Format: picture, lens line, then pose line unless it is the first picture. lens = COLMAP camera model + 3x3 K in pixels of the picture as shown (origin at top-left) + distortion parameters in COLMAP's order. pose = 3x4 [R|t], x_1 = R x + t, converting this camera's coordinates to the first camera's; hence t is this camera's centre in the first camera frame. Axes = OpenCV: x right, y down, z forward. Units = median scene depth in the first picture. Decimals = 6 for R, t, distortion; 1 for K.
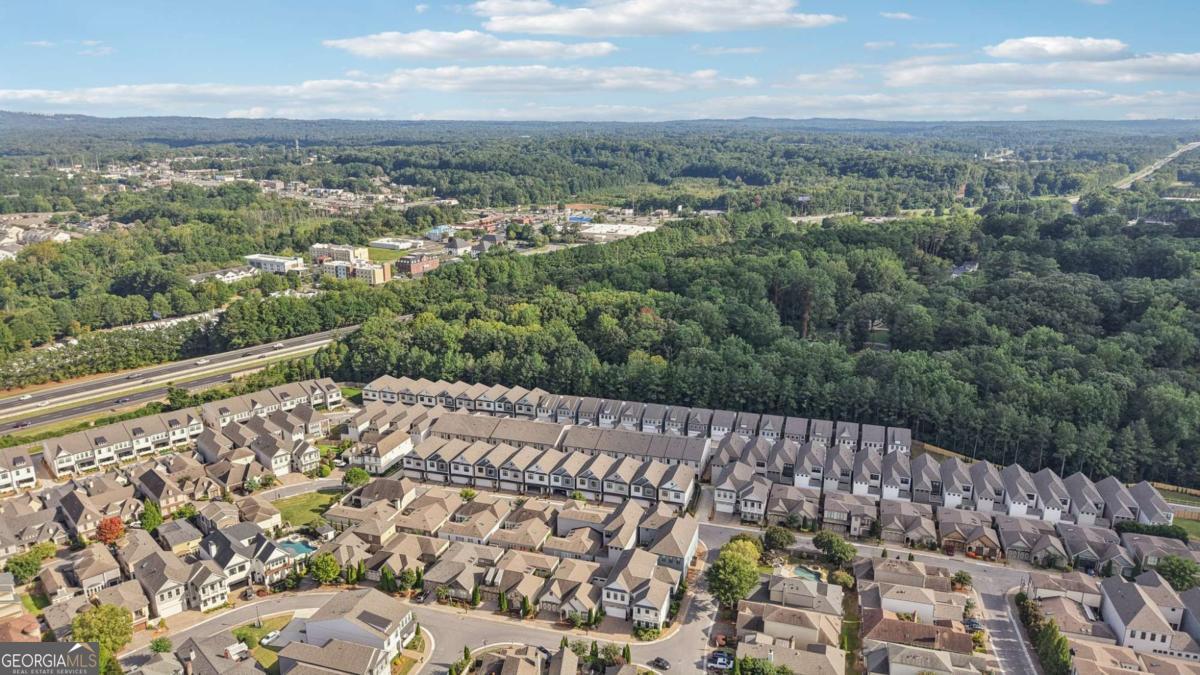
lens RADIAL K [[805.6, 0, 597.6], [0, 805.6, 324.8], [0, 0, 1]] dist [0.046671, -0.070692]
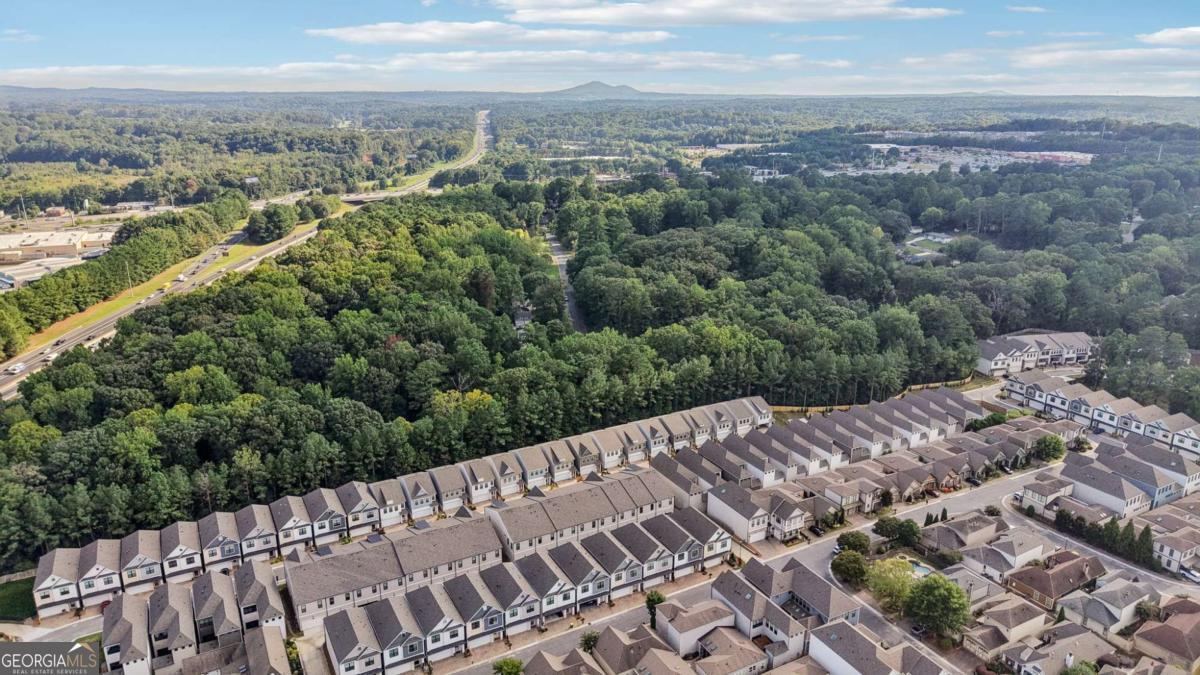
lens RADIAL K [[805.6, 0, 597.6], [0, 805.6, 324.8], [0, 0, 1]] dist [0.046671, -0.070692]
pose [[0.691408, -0.199153, 0.694473, -0.231429], [0.175775, 0.978742, 0.105672, -0.053210], [-0.700755, 0.049009, 0.711716, 0.214665]]
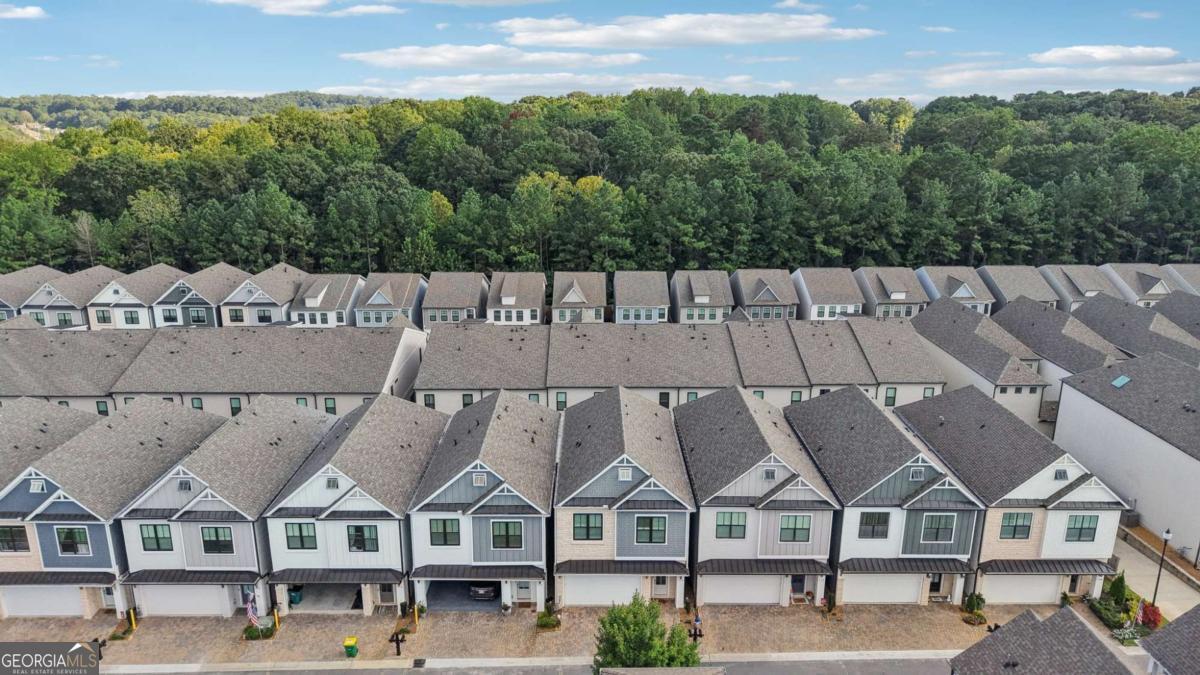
lens RADIAL K [[803.2, 0, 600.0], [0, 803.2, 337.5], [0, 0, 1]] dist [0.025677, -0.028306]
pose [[0.949177, -0.080010, 0.304404, -0.032774], [0.072325, 0.996715, 0.036459, 0.065085], [-0.306321, -0.012590, 0.951845, 0.372224]]
